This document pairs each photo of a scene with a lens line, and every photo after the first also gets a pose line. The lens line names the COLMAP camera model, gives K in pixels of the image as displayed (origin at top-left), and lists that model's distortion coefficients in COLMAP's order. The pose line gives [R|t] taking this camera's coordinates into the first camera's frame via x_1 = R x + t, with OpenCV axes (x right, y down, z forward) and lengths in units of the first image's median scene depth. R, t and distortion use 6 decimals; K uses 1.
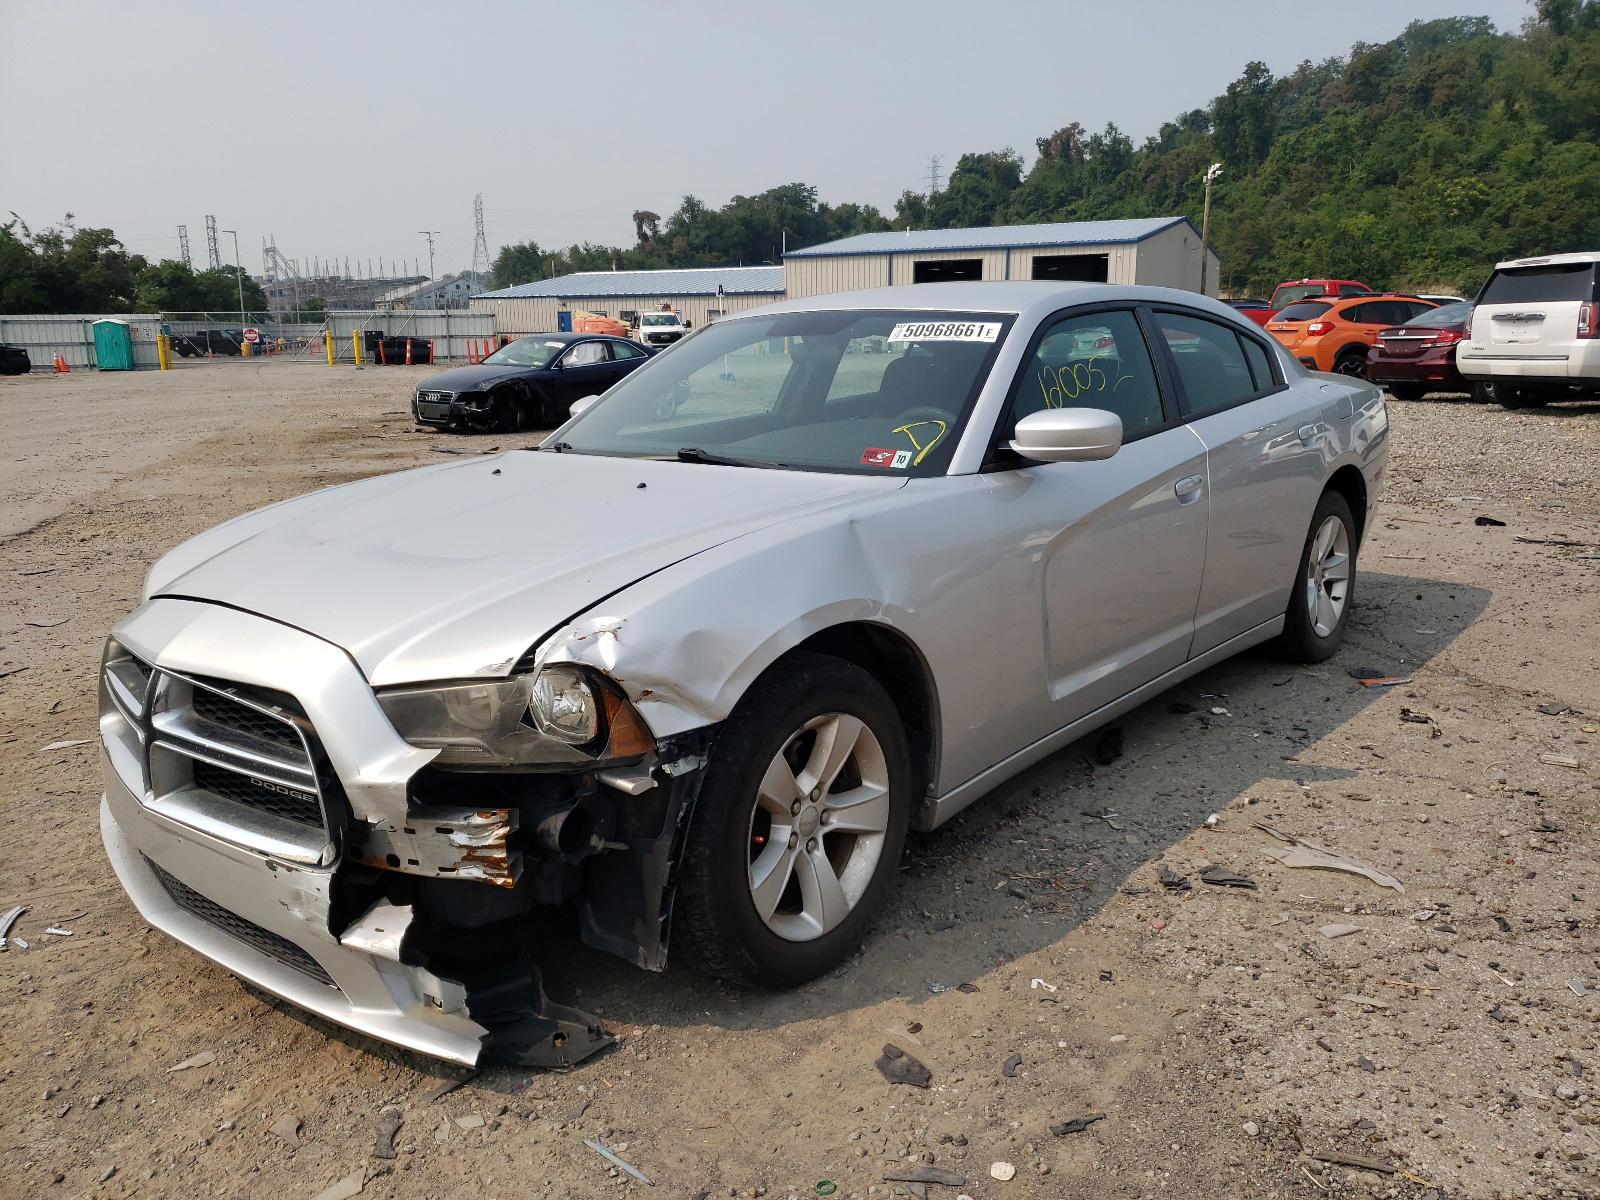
lens RADIAL K [[1231.4, 0, 797.7], [0, 1231.4, 605.1], [0, 0, 1]] dist [0.005069, 0.031229]
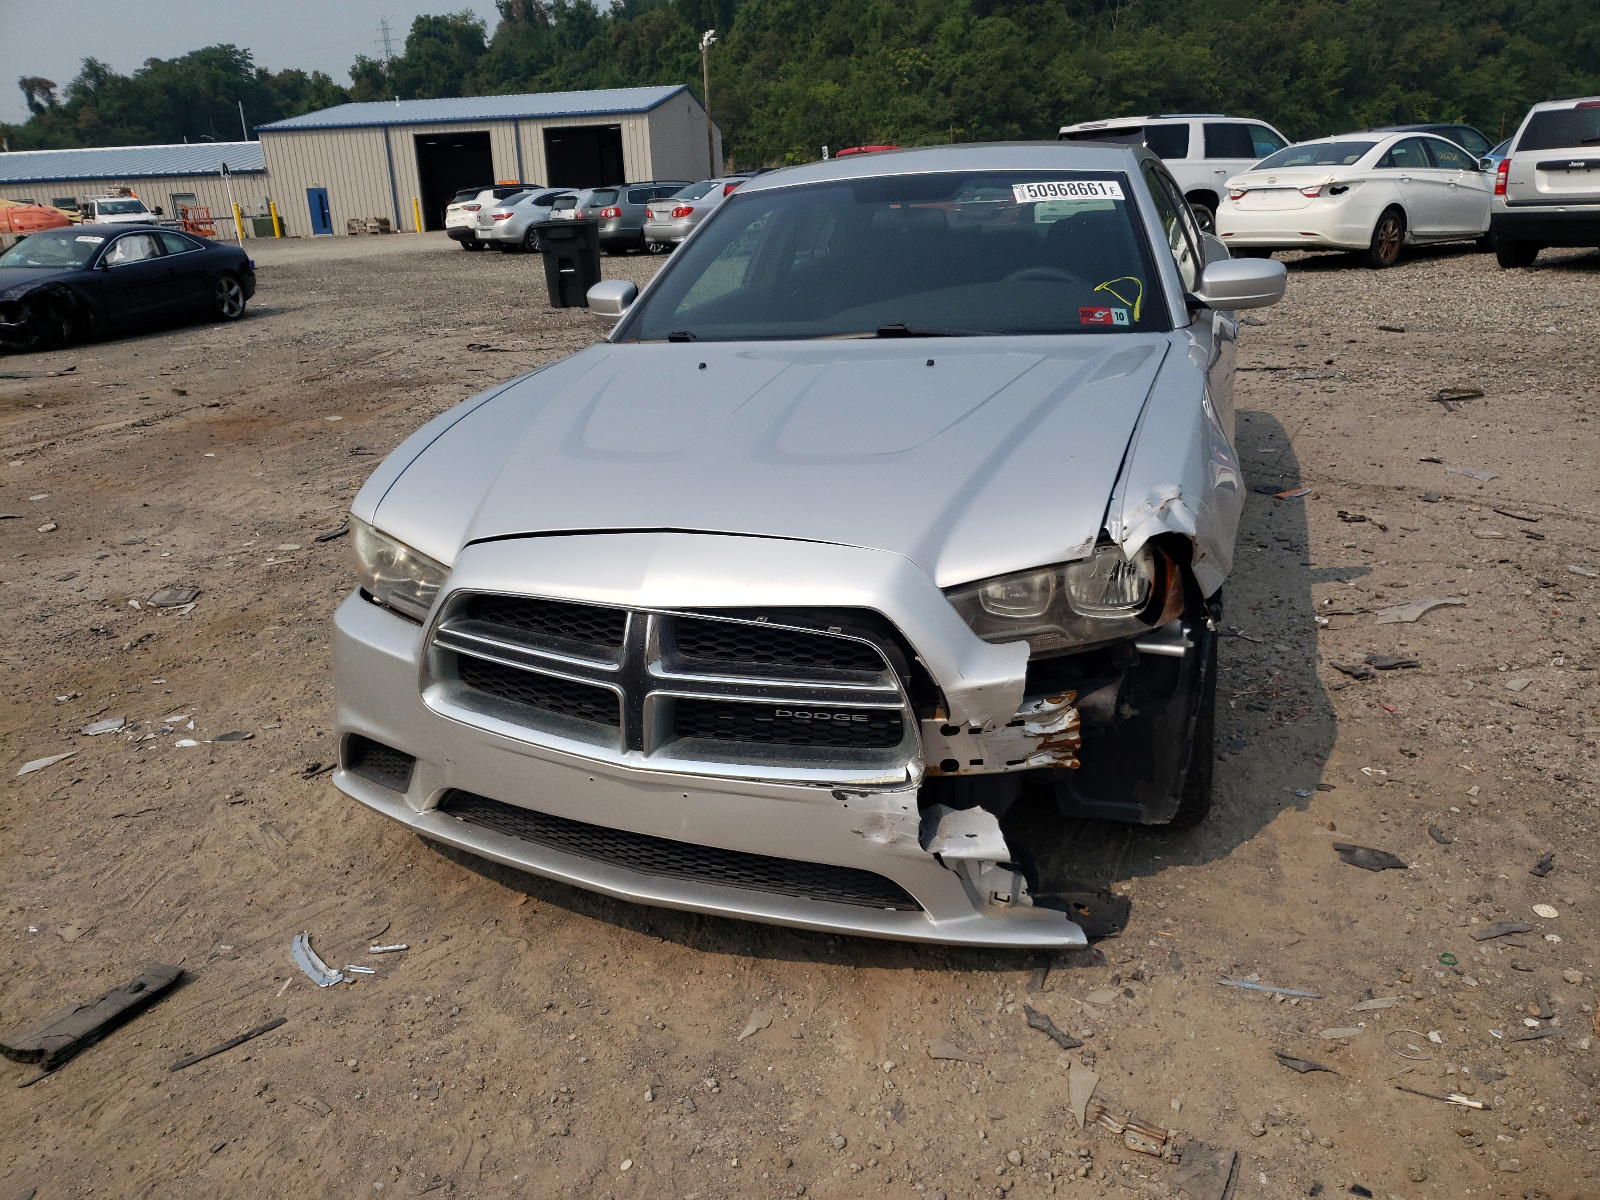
lens RADIAL K [[1233.5, 0, 792.7], [0, 1233.5, 603.3], [0, 0, 1]] dist [0.021812, 0.003844]
pose [[0.925223, -0.149737, 0.348628, -0.685091], [0.117540, 0.986747, 0.111872, -0.035775], [-0.360759, -0.062529, 0.930561, 0.143240]]
